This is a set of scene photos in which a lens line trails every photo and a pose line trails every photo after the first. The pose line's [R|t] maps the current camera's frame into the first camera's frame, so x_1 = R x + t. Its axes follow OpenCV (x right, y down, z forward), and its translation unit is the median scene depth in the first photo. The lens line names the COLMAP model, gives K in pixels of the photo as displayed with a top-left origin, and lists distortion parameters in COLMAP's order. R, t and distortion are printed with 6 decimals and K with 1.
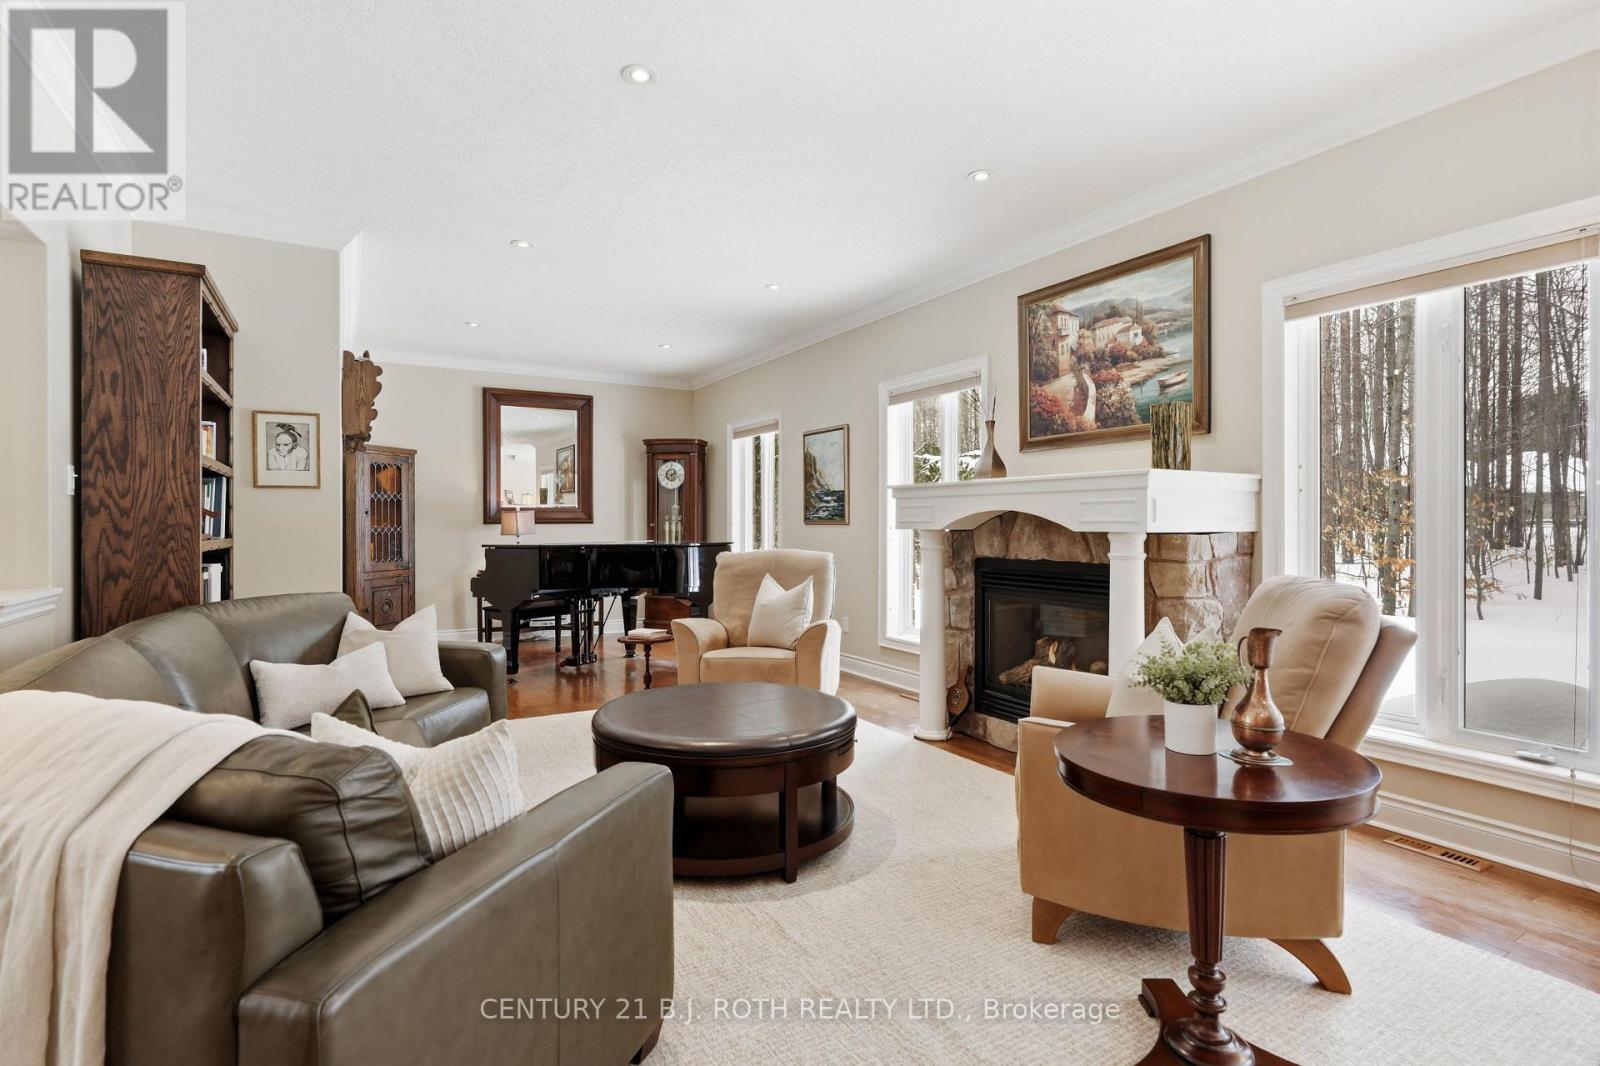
lens RADIAL K [[788.5, 0, 814.7], [0, 788.5, 530.1], [0, 0, 1]] dist [-0.003539, -0.000028]
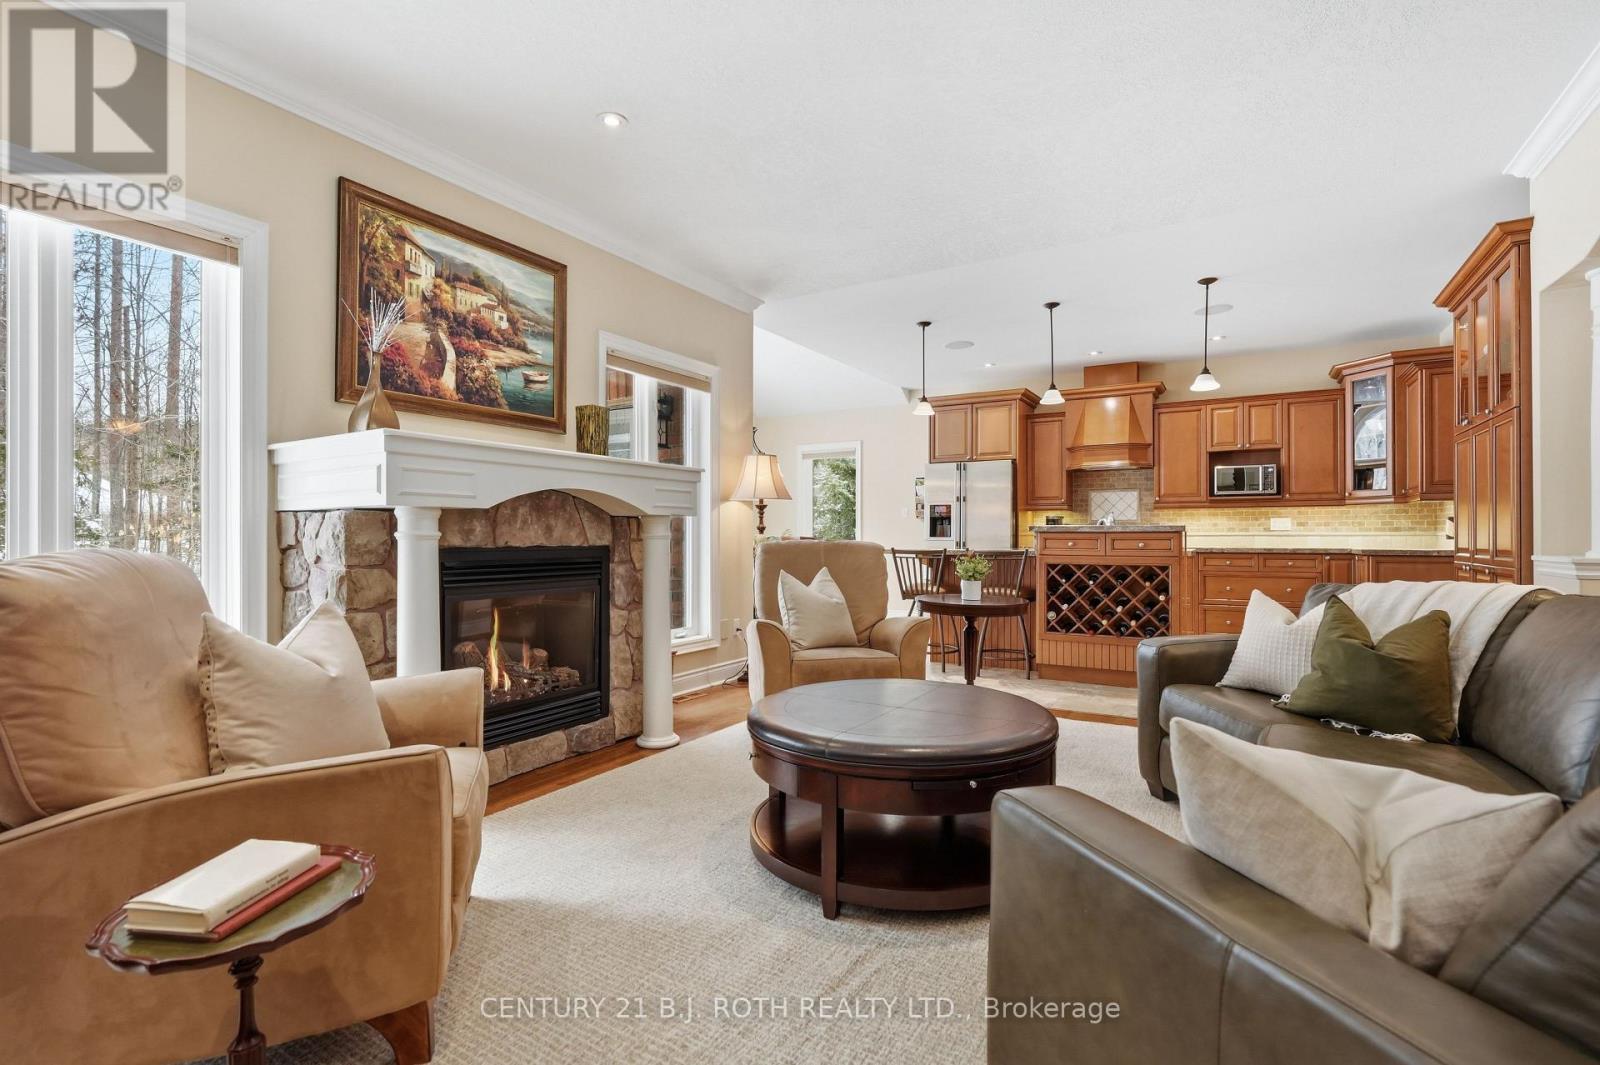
lens RADIAL K [[733.7, 0, 812.3], [0, 733.7, 534.3], [0, 0, 1]] dist [-0.009901, 0.001231]
pose [[-0.466608, -0.002070, 0.884462, -0.559770], [0.004512, 0.999979, 0.004721, 0.020314], [-0.884453, 0.006194, -0.466589, 1.032498]]
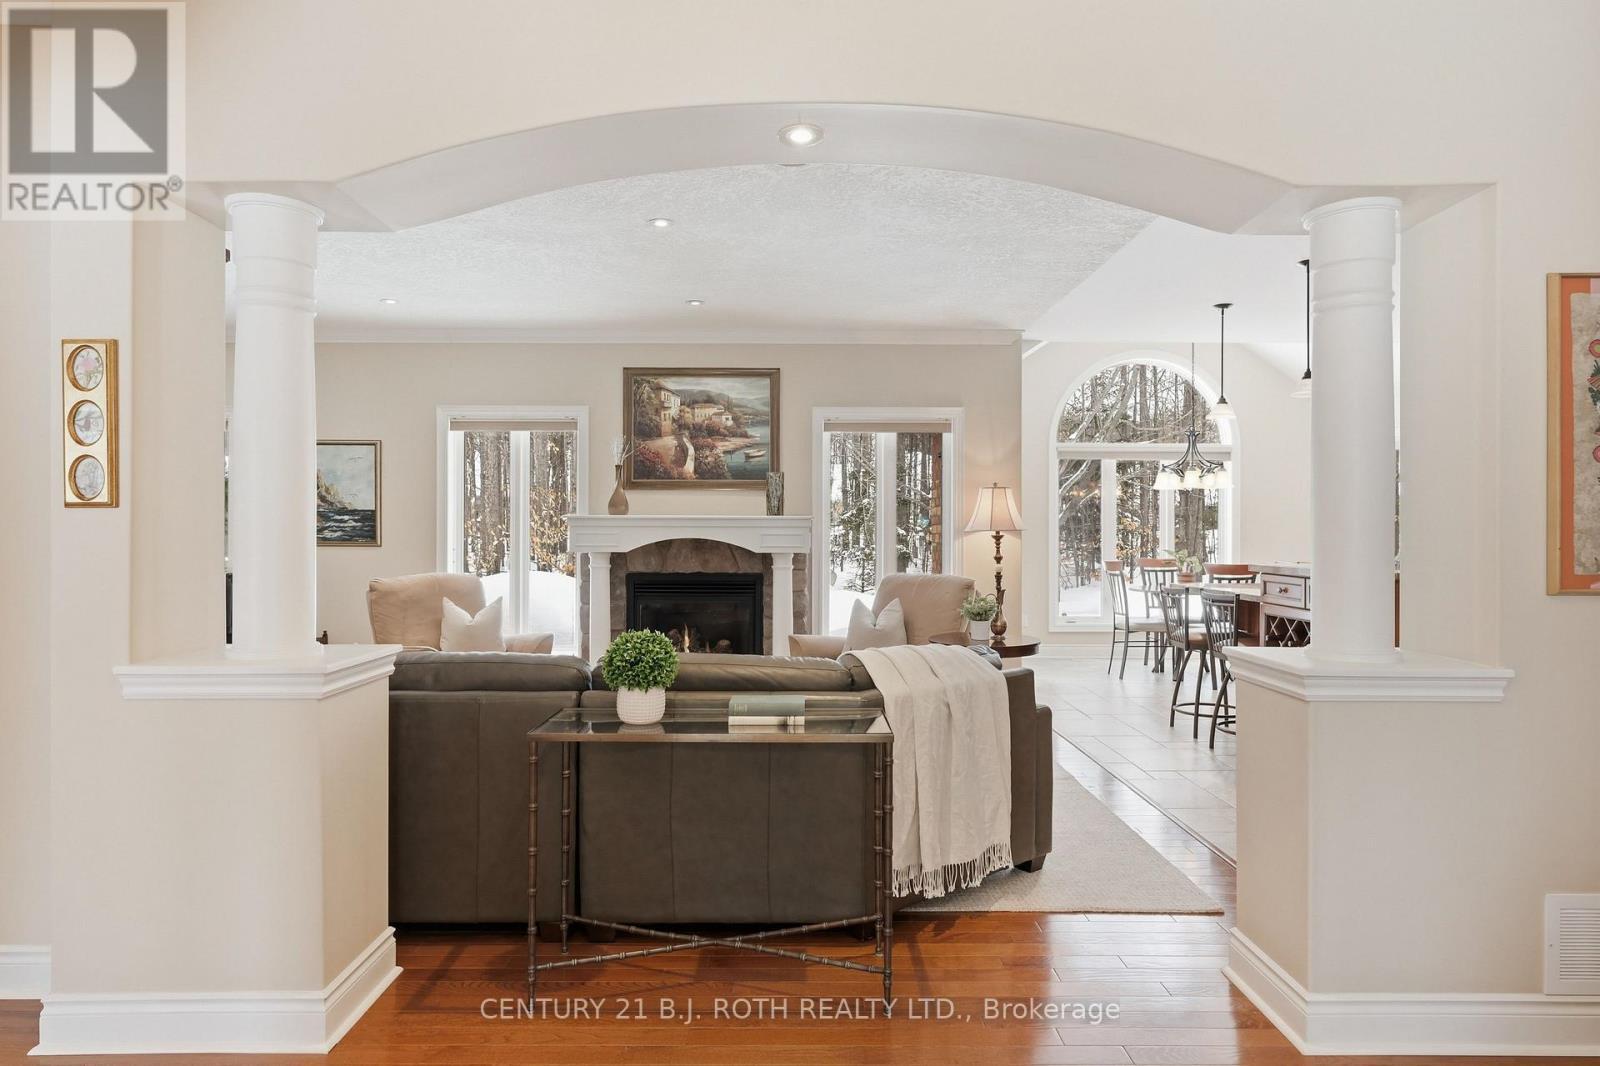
lens RADIAL K [[986.5, 0, 805.0], [0, 986.5, 524.7], [0, 0, 1]] dist [-0.001978, -0.000124]
pose [[0.492967, 0.004292, 0.870037, -1.086157], [0.004098, 0.999965, -0.007255, -0.032371], [-0.870038, 0.007142, 0.492932, -0.043492]]
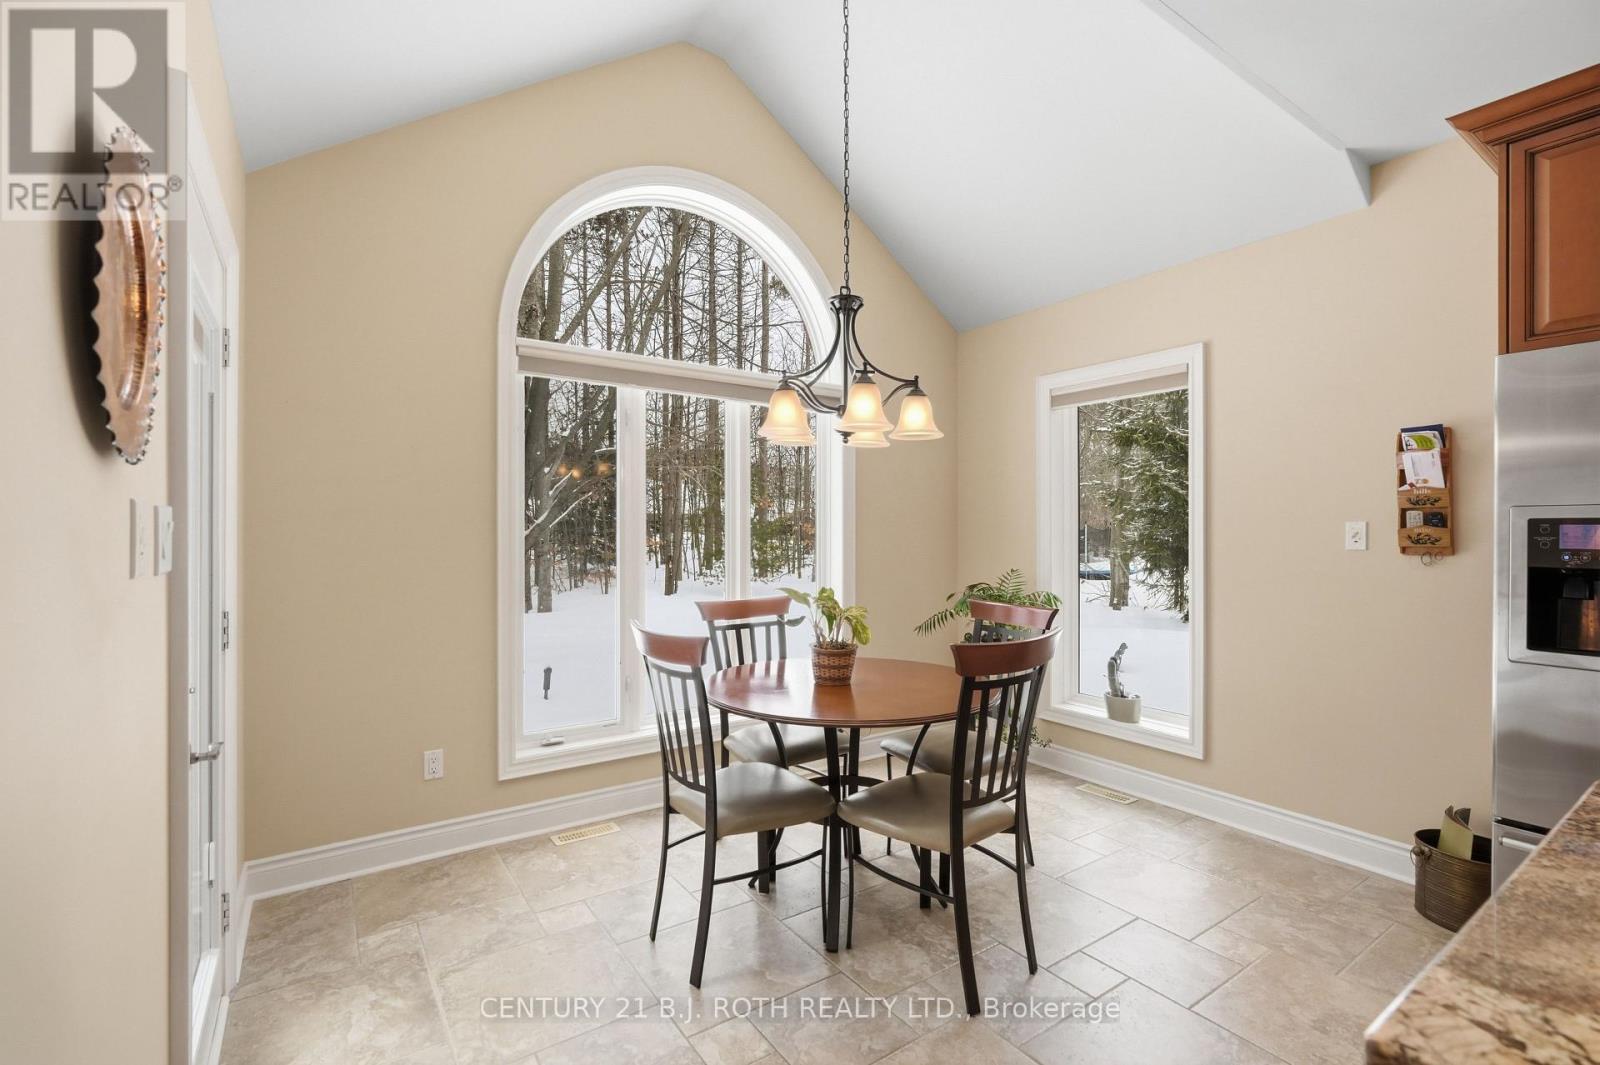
lens RADIAL K [[733.7, 0, 803.9], [0, 733.7, 533.7], [0, 0, 1]] dist [-0.009901, 0.001231]
pose [[-0.060946, -0.002476, 0.998138, 0.548023], [0.005806, 0.999979, 0.002835, -0.040656], [-0.998124, 0.005968, -0.060930, 0.360792]]
